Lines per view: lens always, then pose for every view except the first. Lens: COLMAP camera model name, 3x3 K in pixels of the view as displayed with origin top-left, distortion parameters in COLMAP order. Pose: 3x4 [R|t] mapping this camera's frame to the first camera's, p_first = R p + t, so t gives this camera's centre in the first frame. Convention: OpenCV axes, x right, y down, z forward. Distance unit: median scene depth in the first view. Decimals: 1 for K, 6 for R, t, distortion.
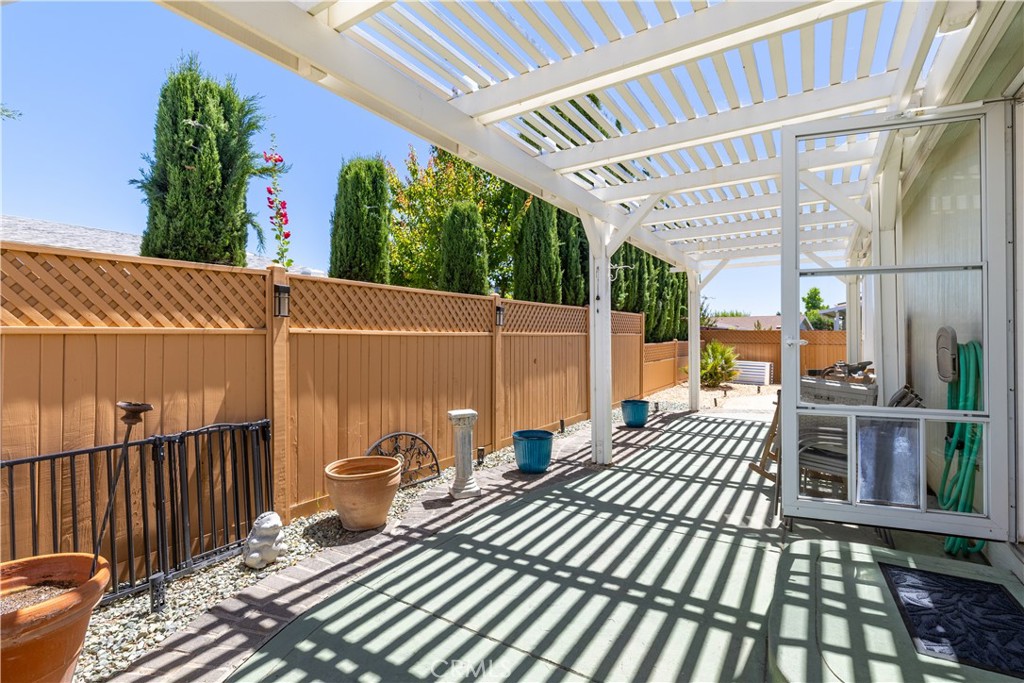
lens RADIAL K [[490.5, 0, 513.0], [0, 490.5, 333.9], [0, 0, 1]] dist [-0.001507, -0.001064]
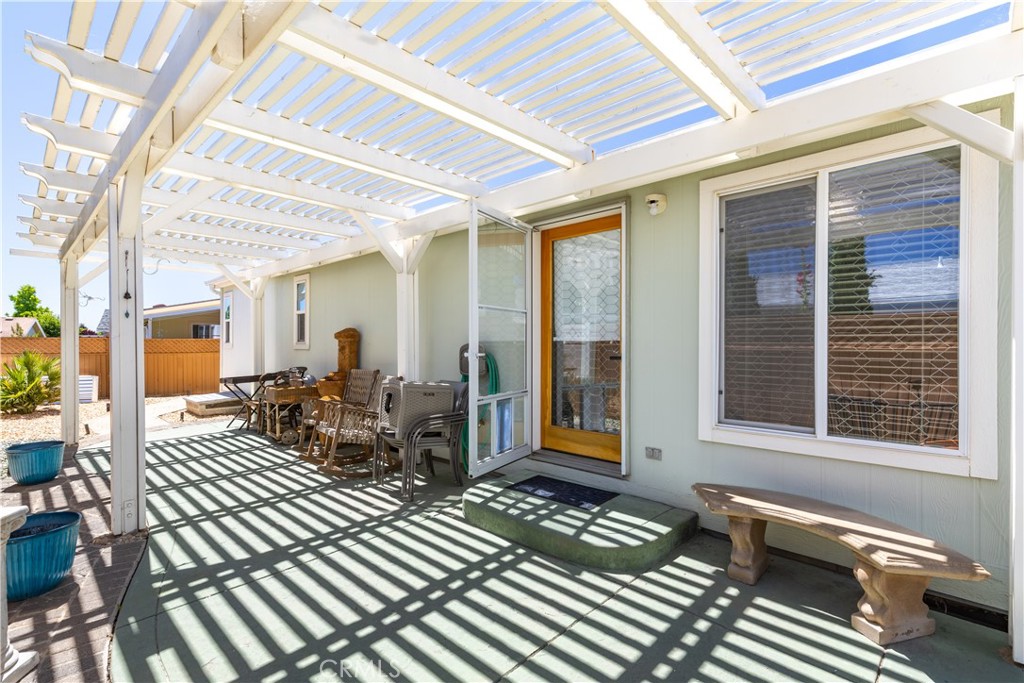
lens RADIAL K [[459.0, 0, 513.1], [0, 459.0, 343.1], [0, 0, 1]] dist [0.001176, -0.000215]
pose [[0.176797, -0.001896, 0.984245, -0.544240], [-0.005567, 0.999980, 0.002926, -0.017745], [-0.984232, -0.005997, 0.176783, 0.497992]]
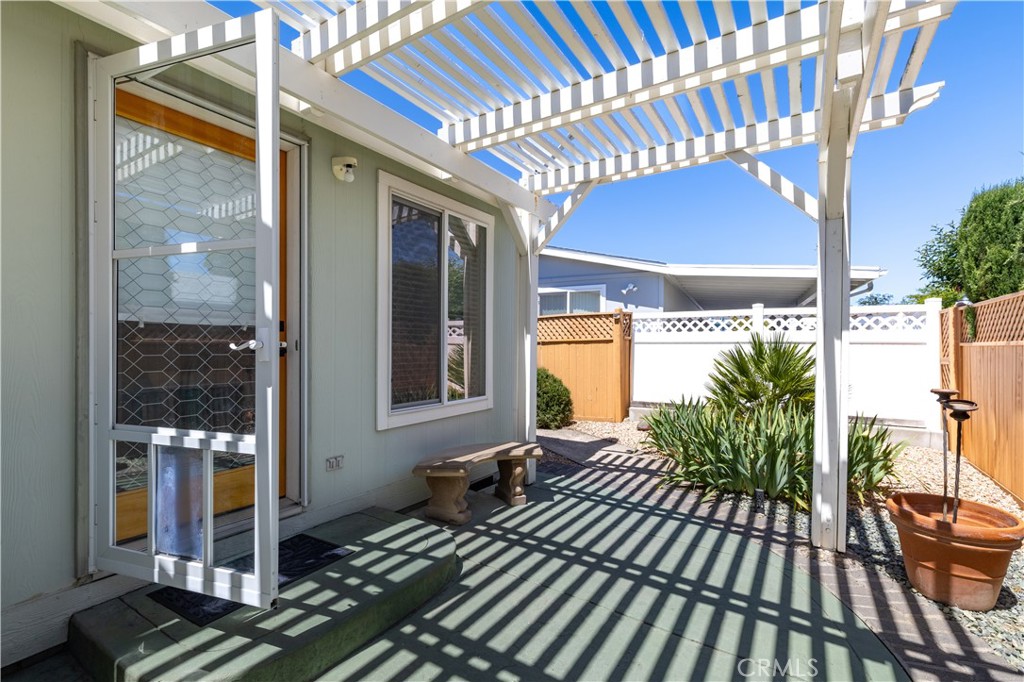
lens RADIAL K [[472.9, 0, 523.7], [0, 472.9, 347.2], [0, 0, 1]] dist [-0.000807, -0.000395]
pose [[-0.999673, -0.009125, -0.023888, 0.180279], [-0.009049, 0.999954, -0.003296, 0.012027], [0.023917, -0.003078, -0.999709, 1.254143]]
